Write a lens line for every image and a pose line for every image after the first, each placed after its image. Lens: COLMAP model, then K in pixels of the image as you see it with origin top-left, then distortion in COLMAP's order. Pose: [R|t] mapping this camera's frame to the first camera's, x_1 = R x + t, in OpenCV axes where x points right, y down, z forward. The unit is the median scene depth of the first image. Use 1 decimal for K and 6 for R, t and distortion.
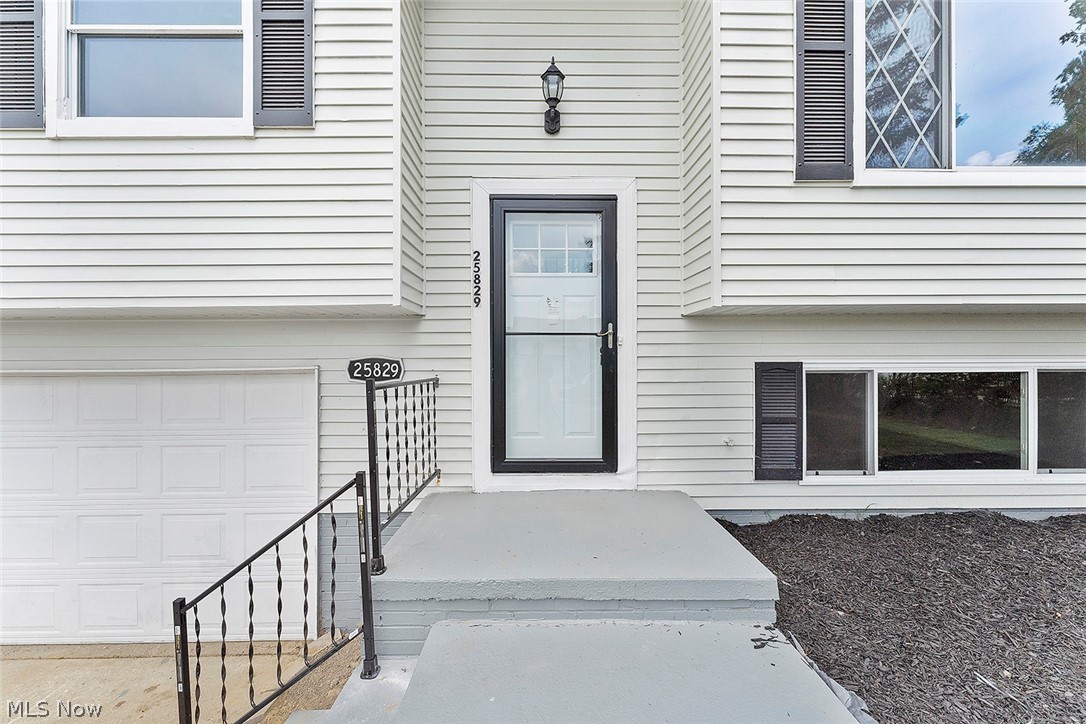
lens RADIAL K [[432.7, 0, 543.7], [0, 432.7, 359.1], [0, 0, 1]] dist [-0.000716, 0.000022]
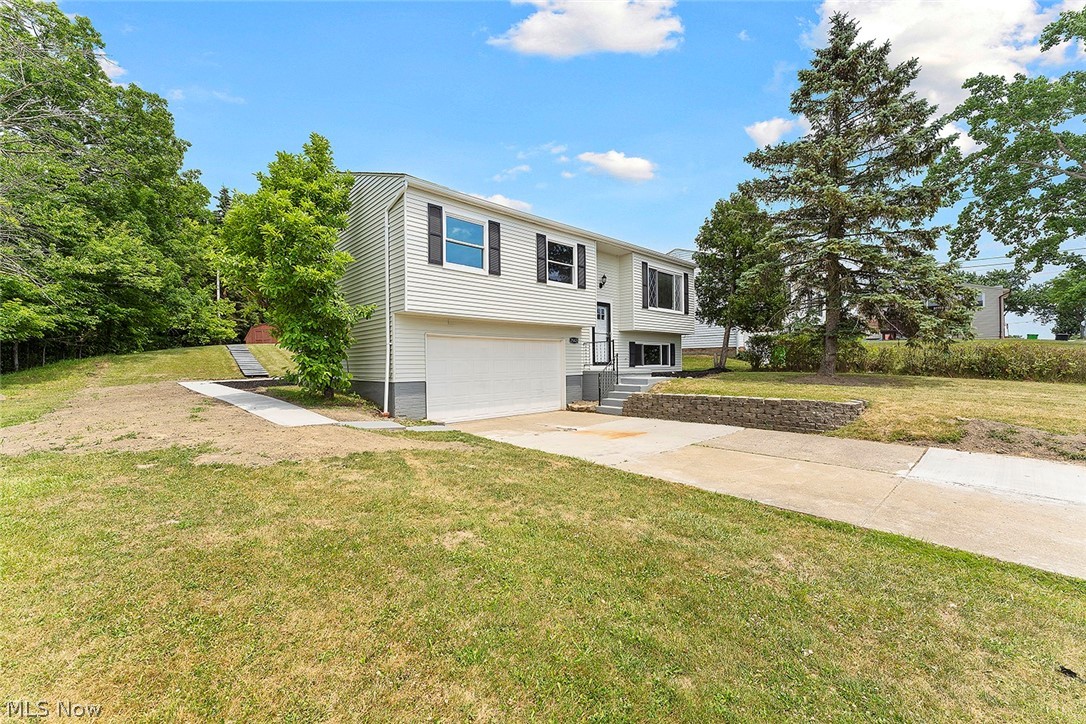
lens RADIAL K [[432.7, 0, 541.7], [0, 432.7, 366.3], [0, 0, 1]] dist [-0.000716, 0.000022]
pose [[0.734955, -0.010308, 0.678037, -3.388794], [0.011736, 0.999928, 0.002481, 0.252088], [-0.678014, 0.006134, 0.735023, -1.801392]]
